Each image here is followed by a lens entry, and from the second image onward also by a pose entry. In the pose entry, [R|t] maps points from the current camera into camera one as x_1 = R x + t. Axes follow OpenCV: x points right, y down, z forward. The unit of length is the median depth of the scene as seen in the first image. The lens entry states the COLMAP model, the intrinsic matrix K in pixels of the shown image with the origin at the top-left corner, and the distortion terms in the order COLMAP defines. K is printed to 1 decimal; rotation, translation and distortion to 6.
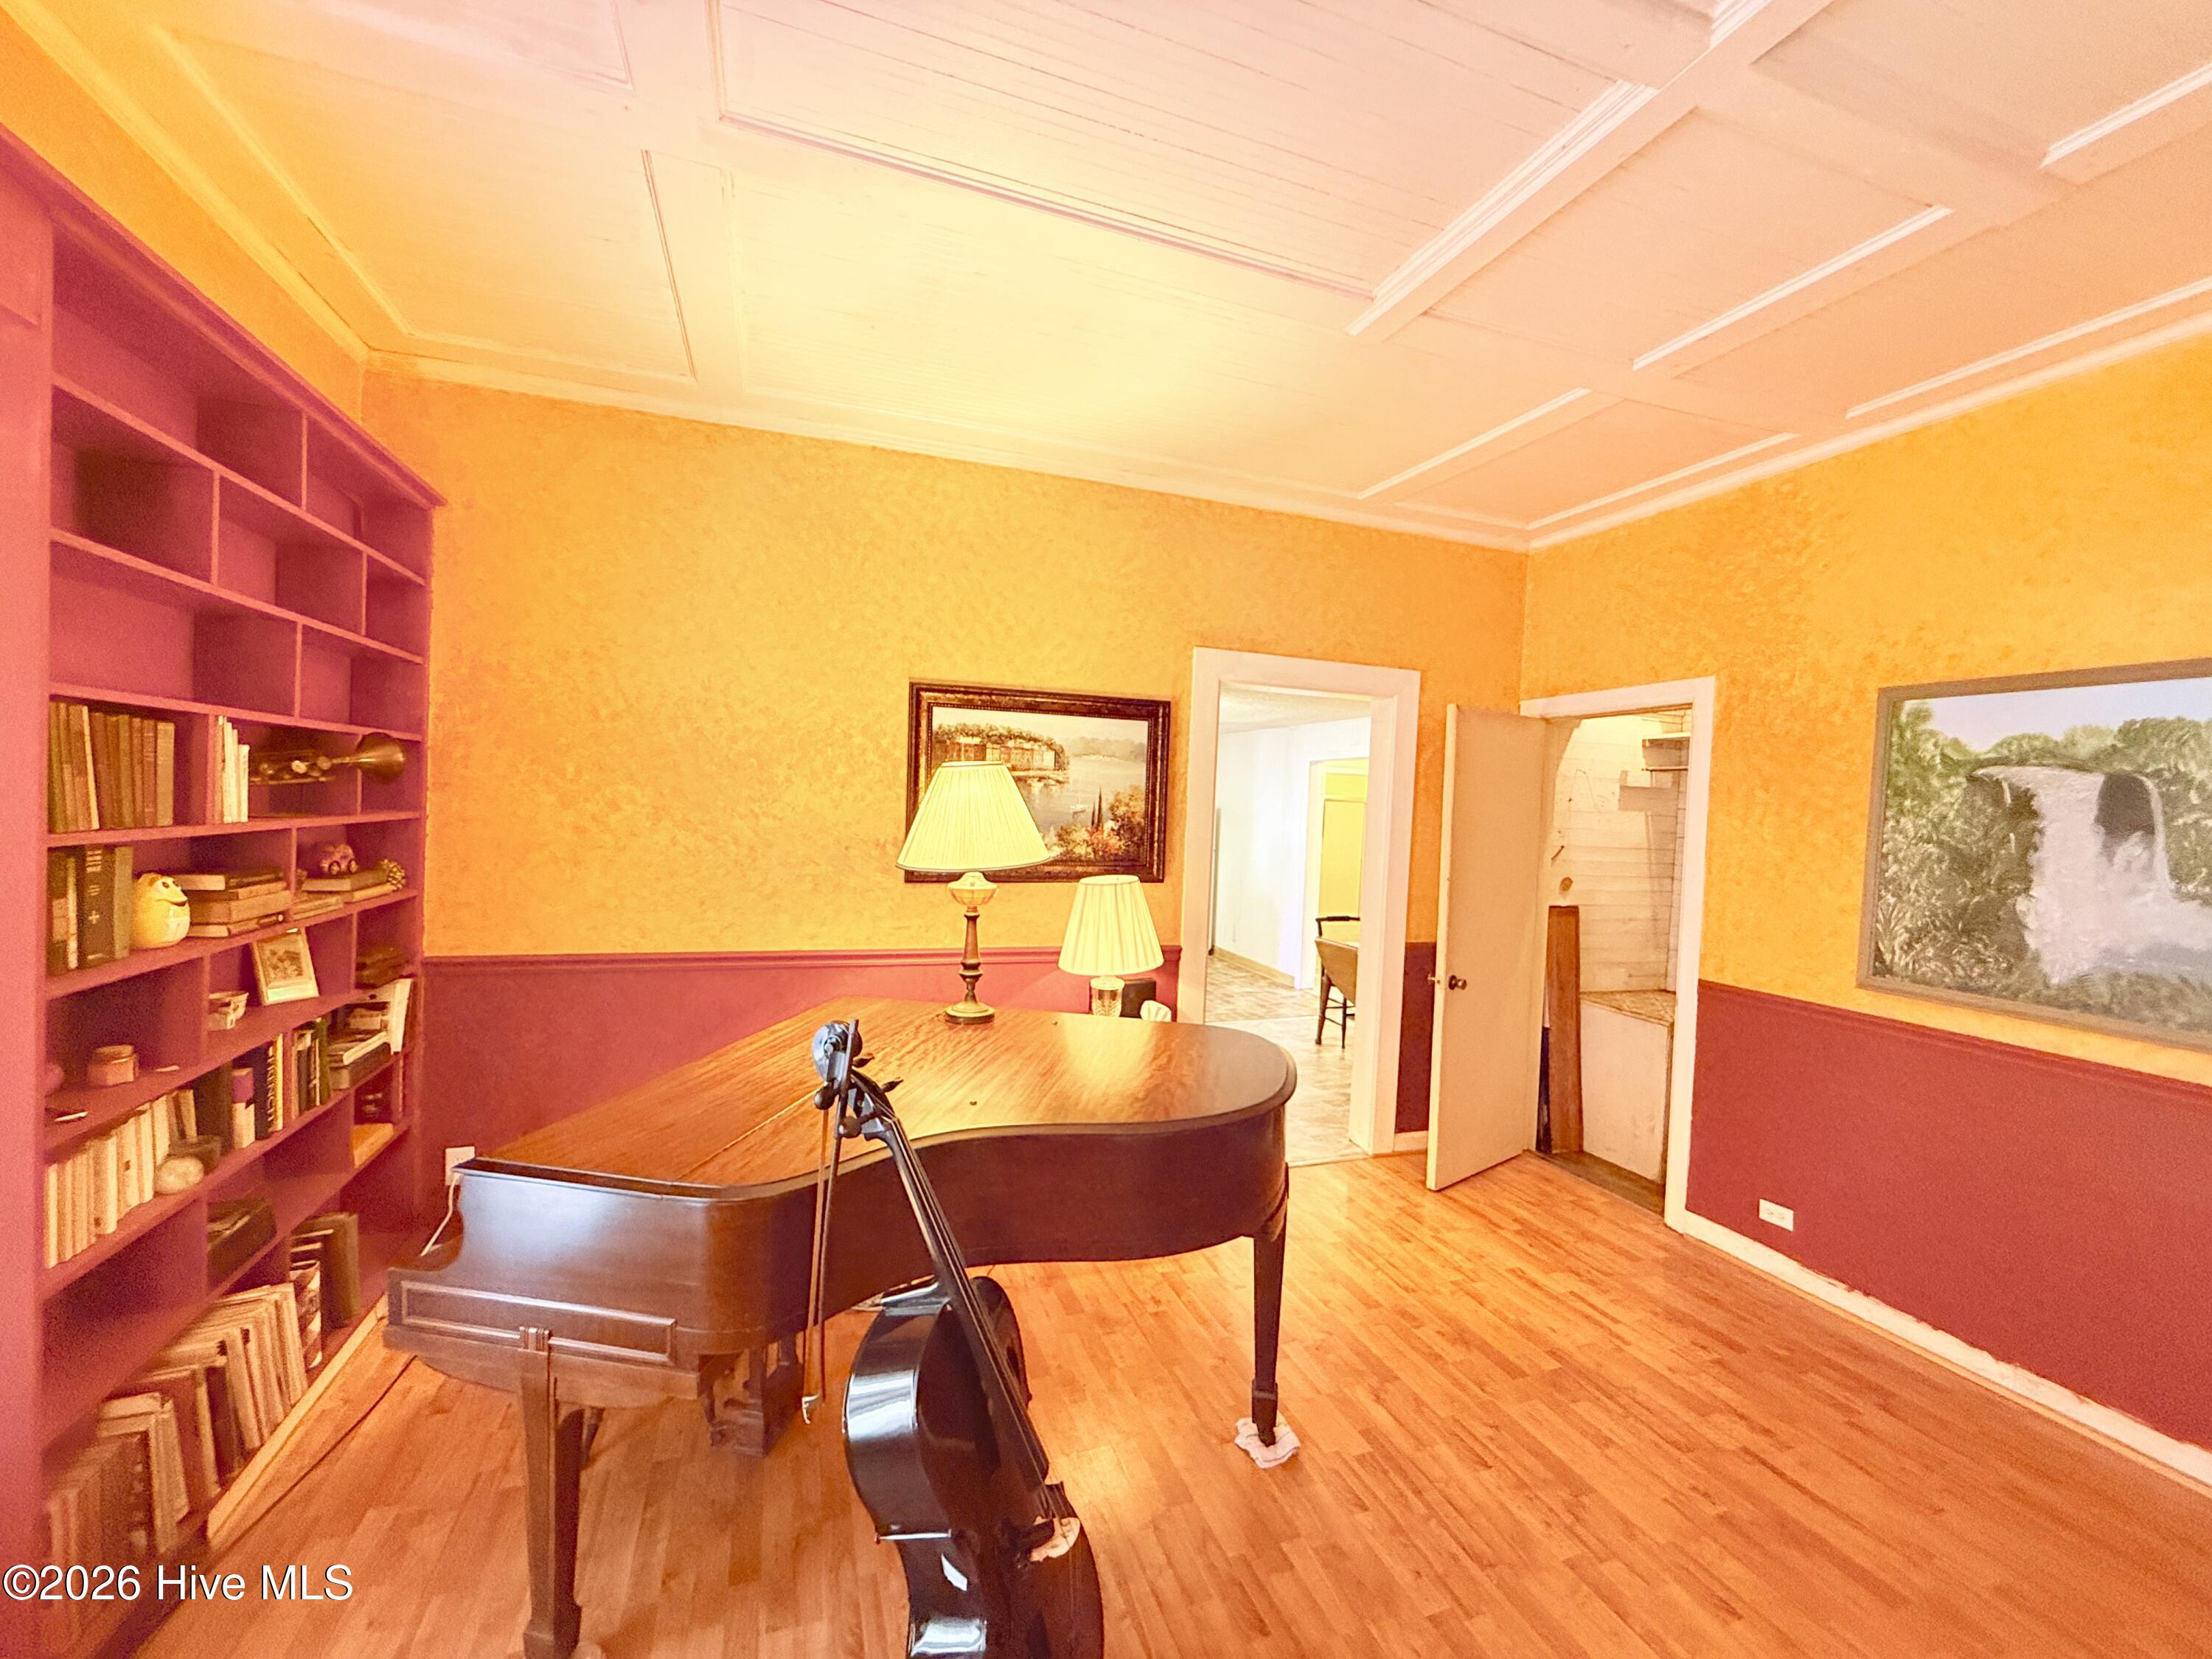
lens RADIAL K [[885.3, 0, 1100.7], [0, 885.3, 823.6], [0, 0, 1]] dist [0.003055, 0.000423]
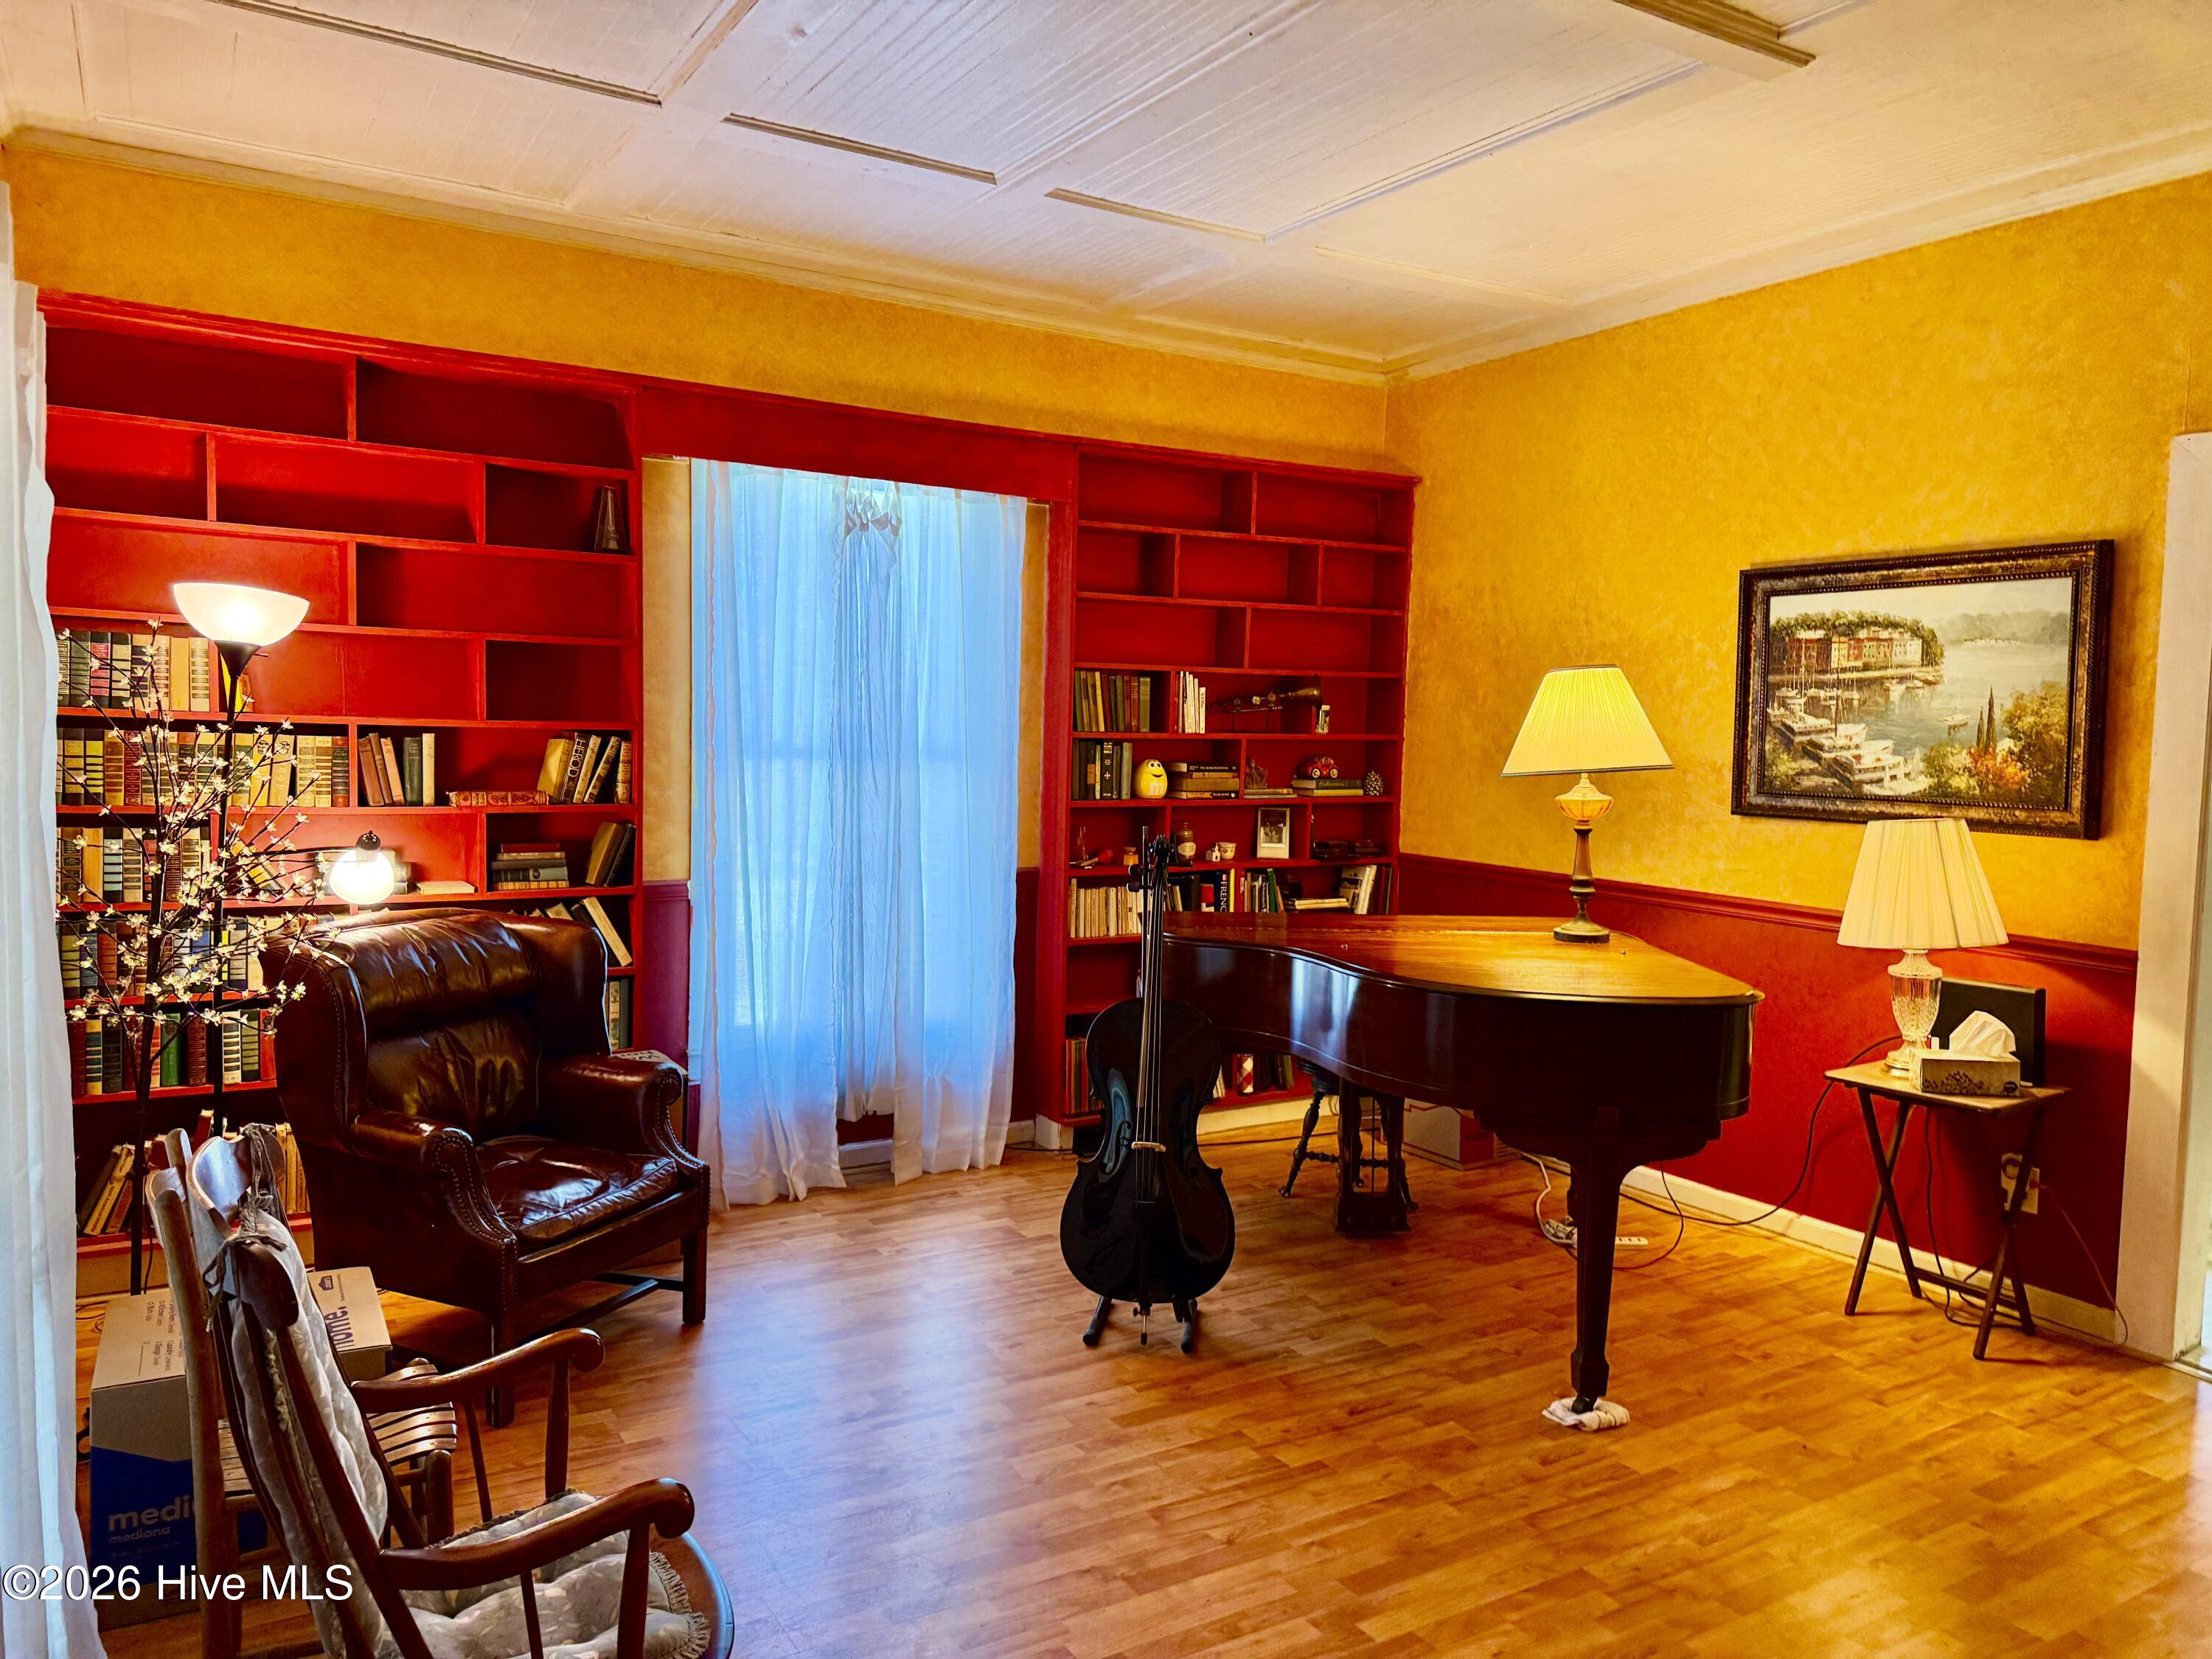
lens RADIAL K [[1614.9, 0, 1145.6], [0, 1614.9, 817.0], [0, 0, 1]] dist [0.092069, -0.121630]
pose [[0.215610, 0.028162, -0.976073, 1.282559], [-0.033799, 0.999200, 0.021363, 0.061151], [0.975895, 0.028384, 0.216389, 0.152459]]
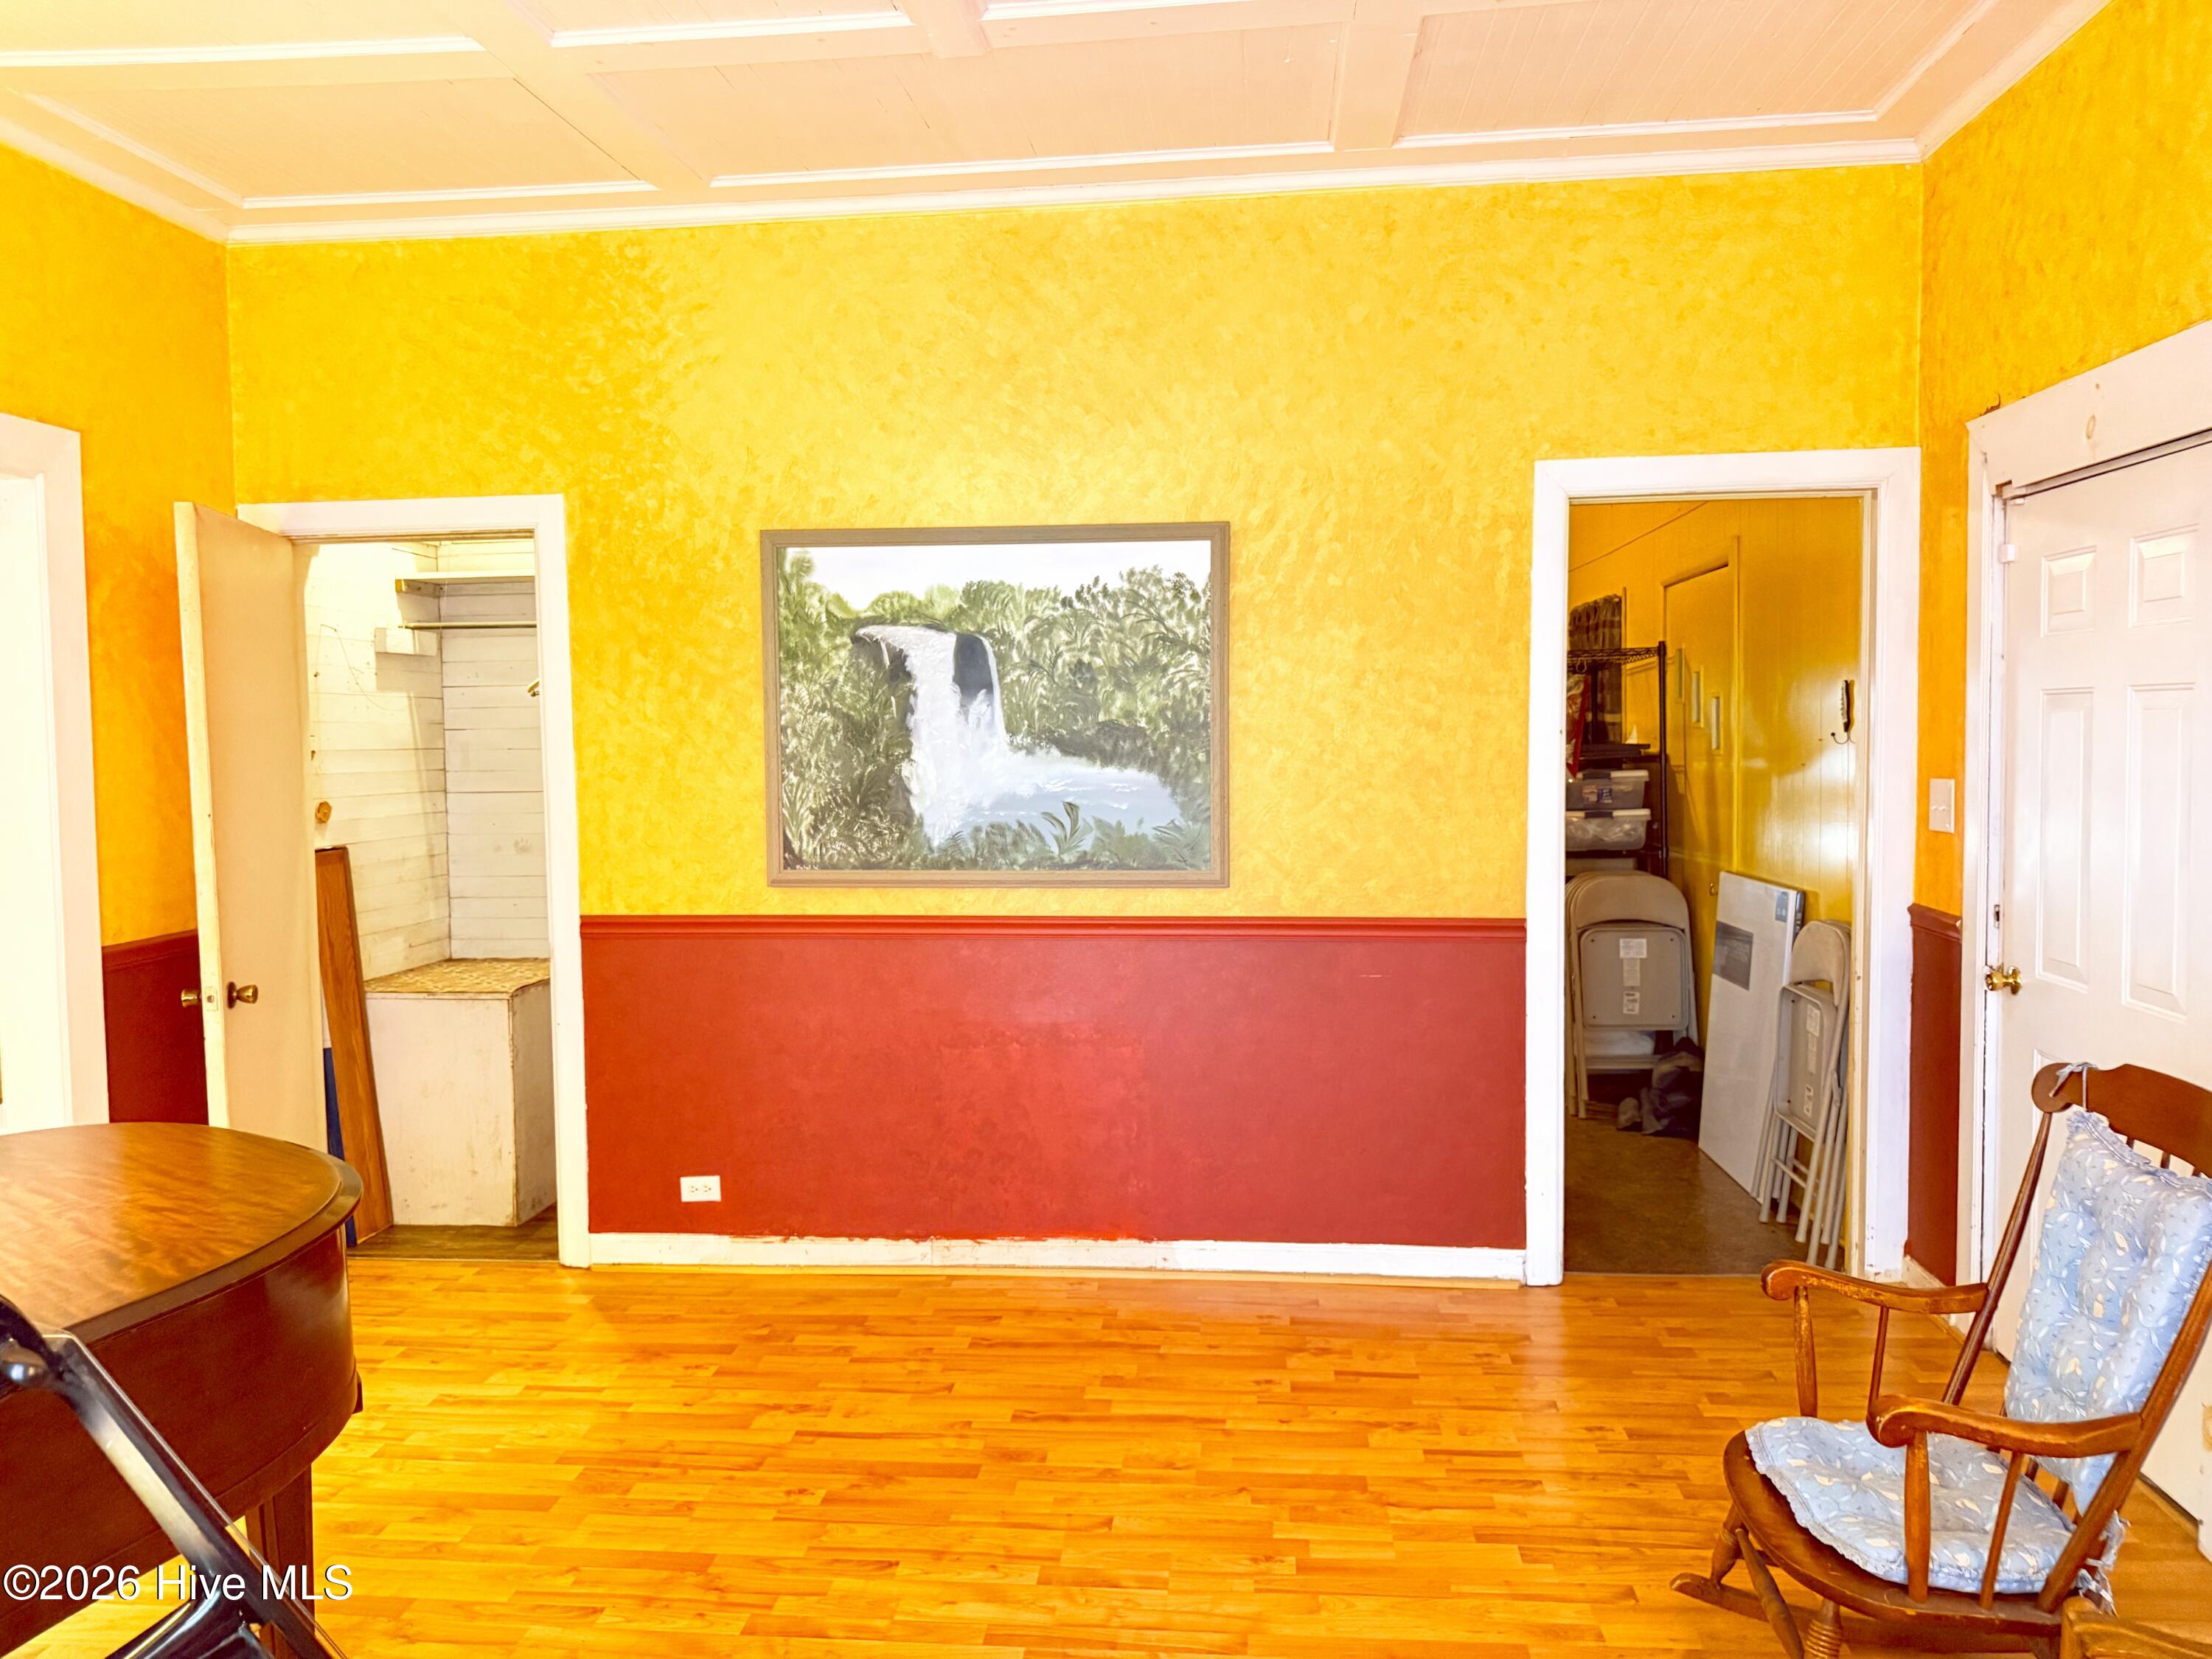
lens RADIAL K [[1554.7, 0, 1104.8], [0, 1554.7, 805.3], [0, 0, 1]] dist [0.133423, -0.225018]
pose [[0.427548, -0.089259, 0.899575, -0.351663], [0.048179, 0.995949, 0.075923, 0.009938], [-0.902708, 0.010881, 0.430116, 0.069398]]
